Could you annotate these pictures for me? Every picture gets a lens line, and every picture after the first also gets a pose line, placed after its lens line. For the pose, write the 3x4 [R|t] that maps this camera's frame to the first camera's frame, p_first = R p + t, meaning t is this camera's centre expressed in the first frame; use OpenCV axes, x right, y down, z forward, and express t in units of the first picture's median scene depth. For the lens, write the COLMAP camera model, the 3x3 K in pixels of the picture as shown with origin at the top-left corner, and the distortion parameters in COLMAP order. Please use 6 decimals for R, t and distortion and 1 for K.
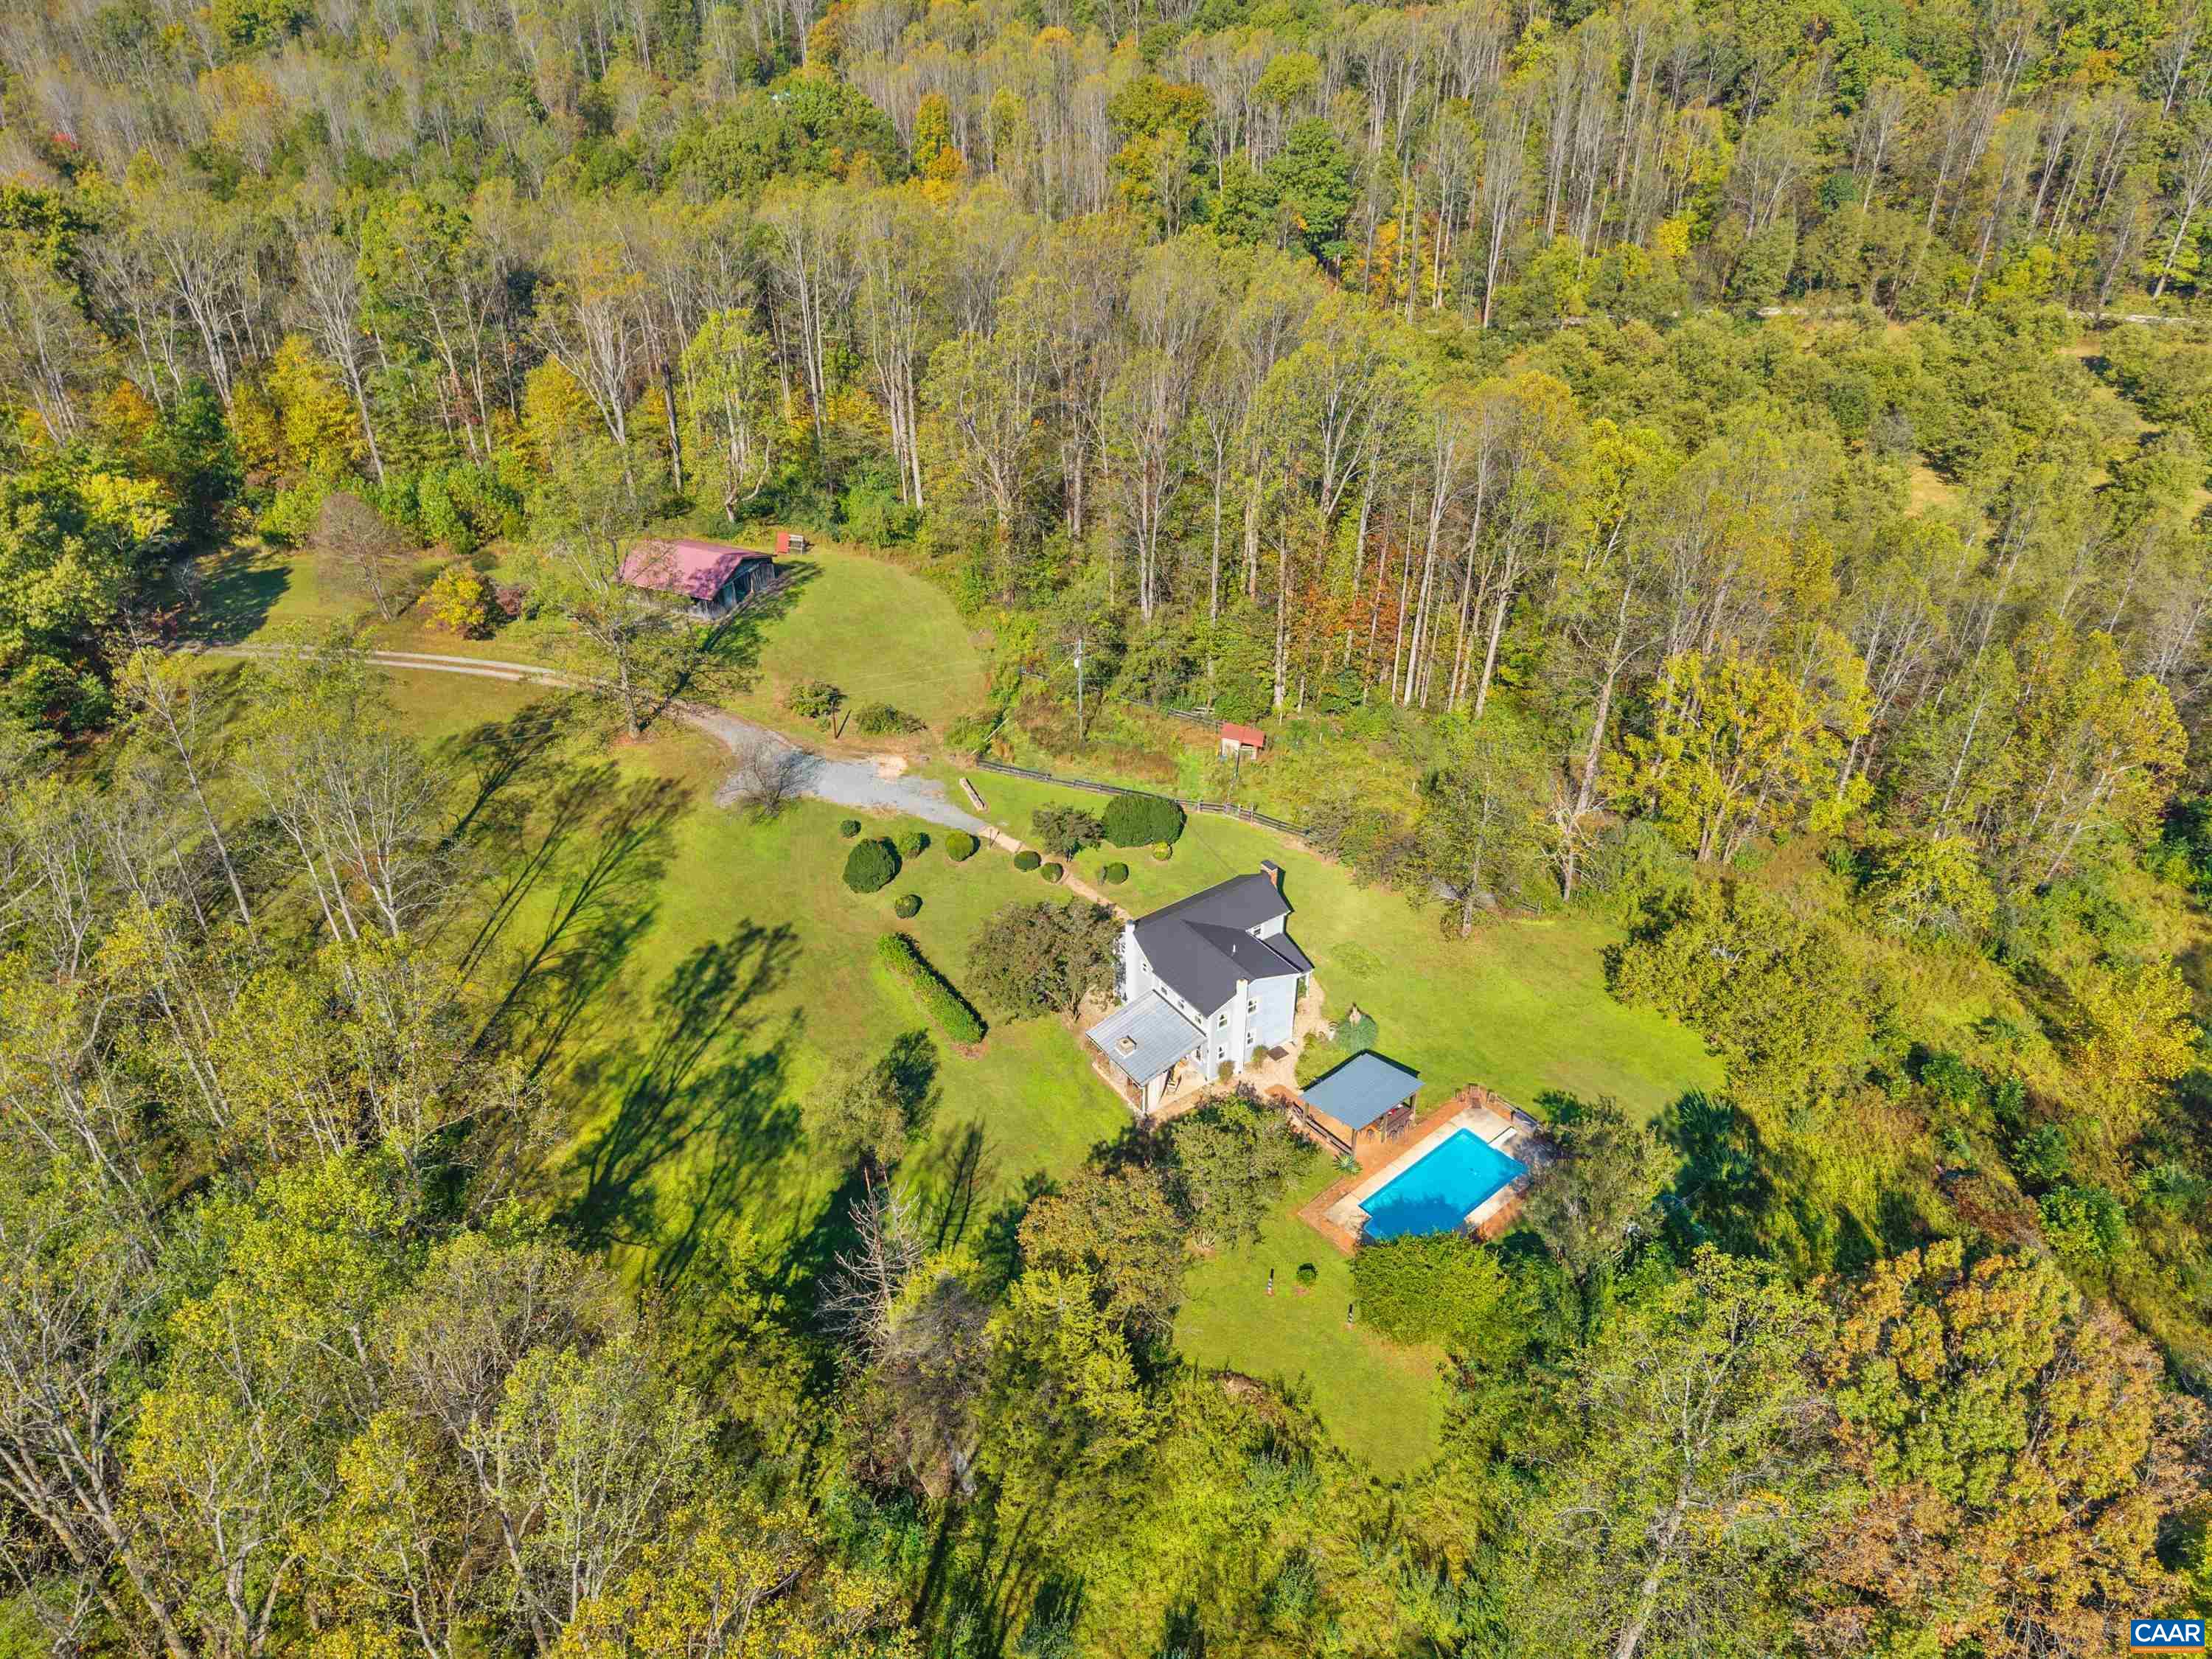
lens RADIAL K [[1567.6, 0, 1106.0], [0, 1567.6, 829.5], [0, 0, 1]] dist [0.004497, -0.004031]
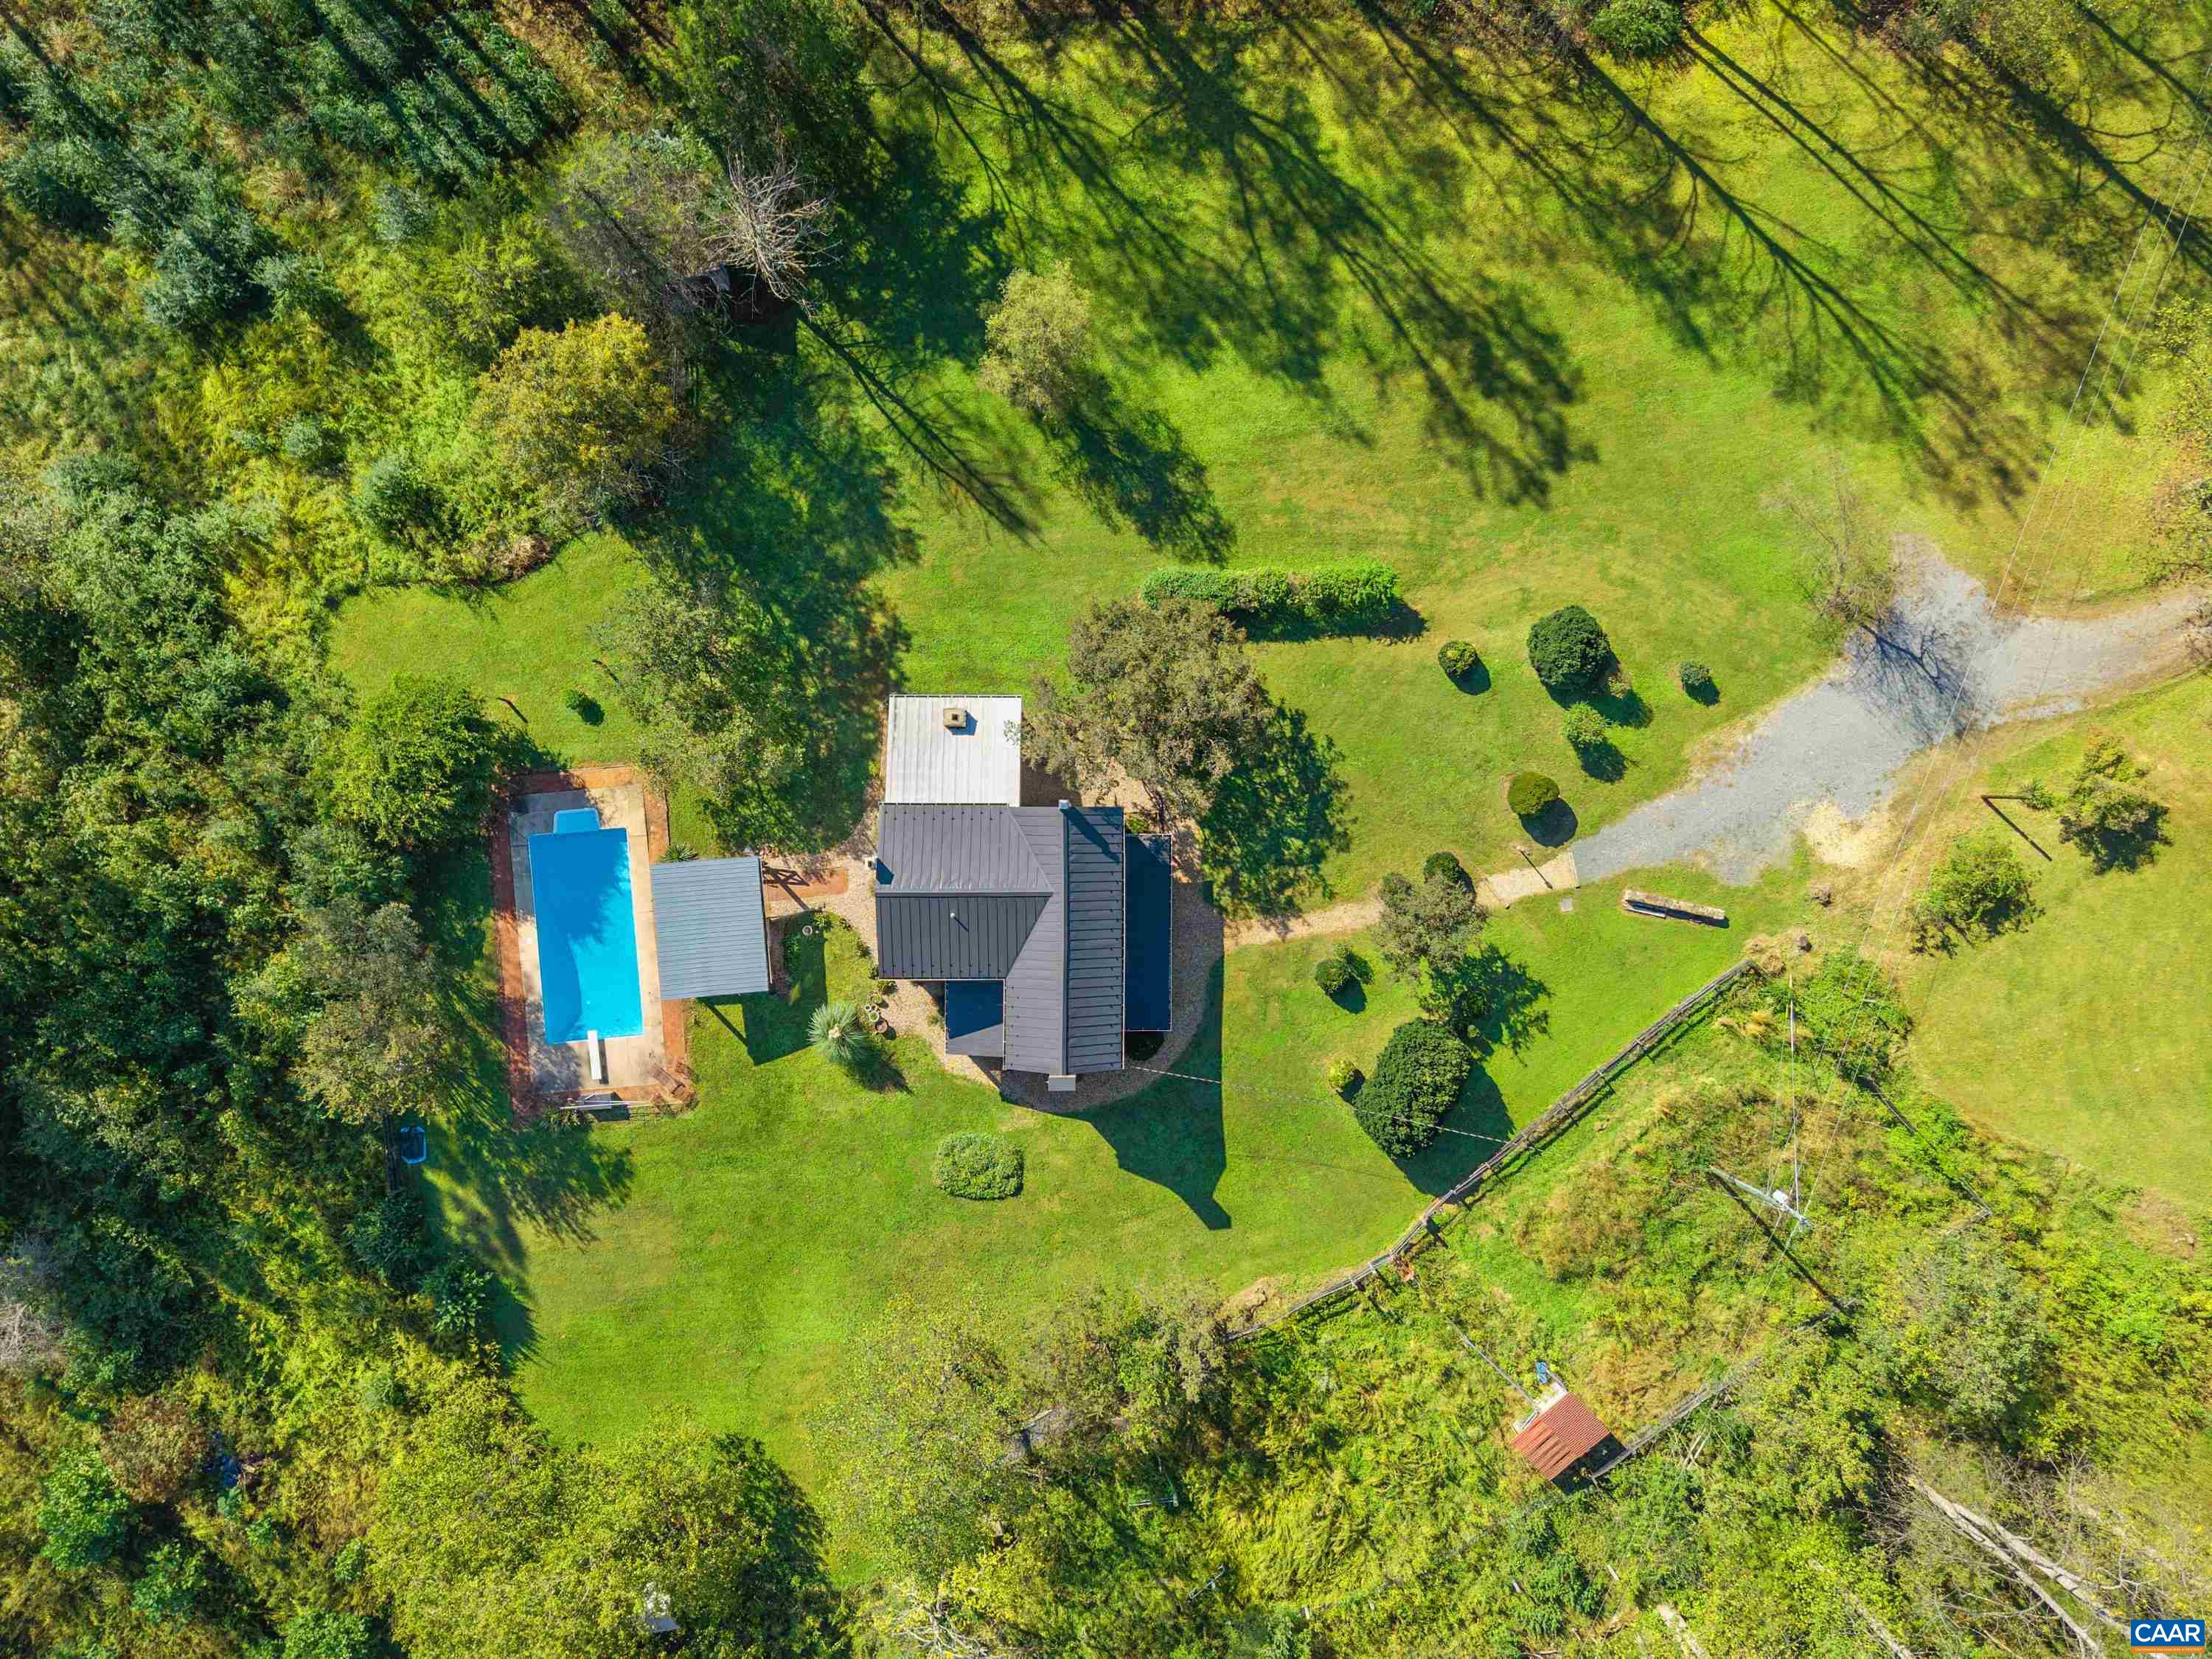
lens RADIAL K [[1567.6, 0, 1106.0], [0, 1567.6, 829.5], [0, 0, 1]] dist [0.004497, -0.004031]
pose [[-0.582425, 0.812879, -0.003048, 0.014869], [-0.424469, -0.300928, 0.853972, -0.486180], [0.693259, 0.498668, 0.520310, 0.641398]]
